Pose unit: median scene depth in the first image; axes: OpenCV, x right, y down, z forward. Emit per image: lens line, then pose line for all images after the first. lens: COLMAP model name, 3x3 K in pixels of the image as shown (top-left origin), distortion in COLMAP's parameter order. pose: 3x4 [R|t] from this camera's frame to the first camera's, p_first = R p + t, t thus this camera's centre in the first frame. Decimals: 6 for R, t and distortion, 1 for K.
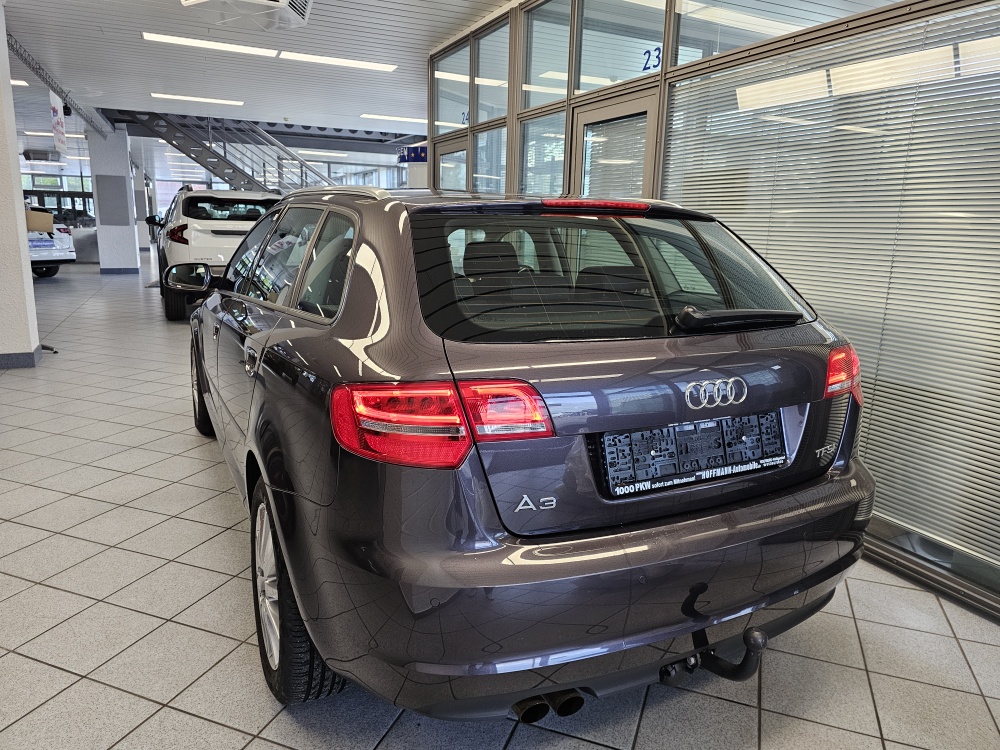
lens RADIAL K [[689.0, 0, 499.2], [0, 689.0, 363.0], [0, 0, 1]] dist [0.081884, -0.073979]
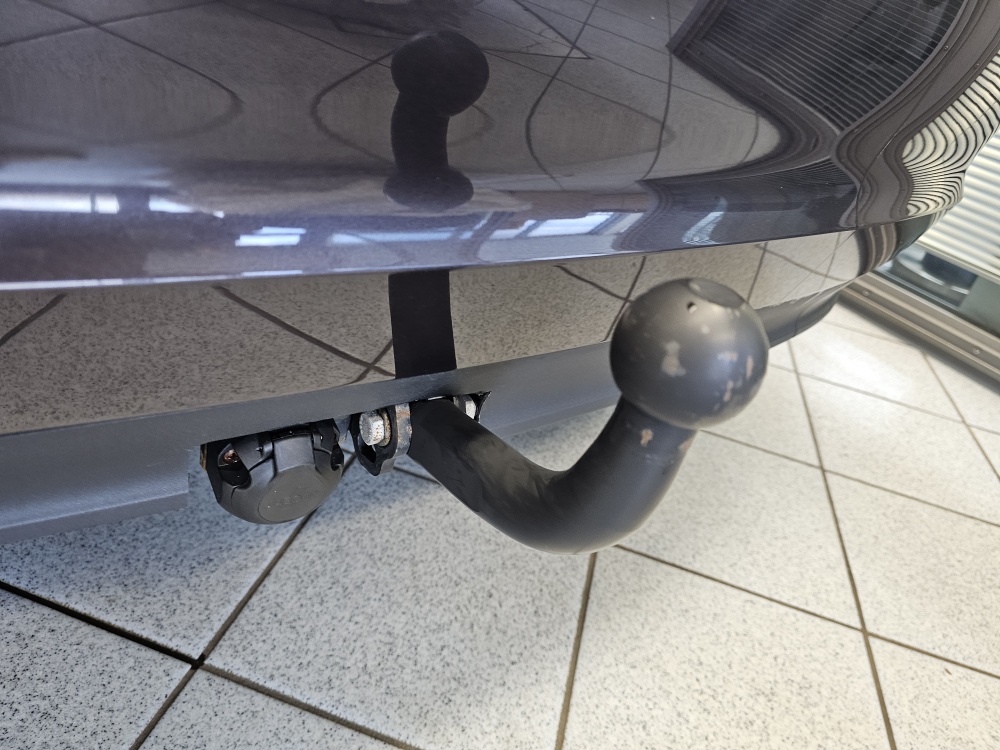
lens RADIAL K [[689.0, 0, 499.2], [0, 689.0, 363.0], [0, 0, 1]] dist [0.081884, -0.073979]
pose [[0.975416, 0.109555, 0.191208, 0.228009], [-0.167670, 0.932003, 0.321335, 0.277140], [-0.143002, -0.345496, 0.927461, 0.672791]]
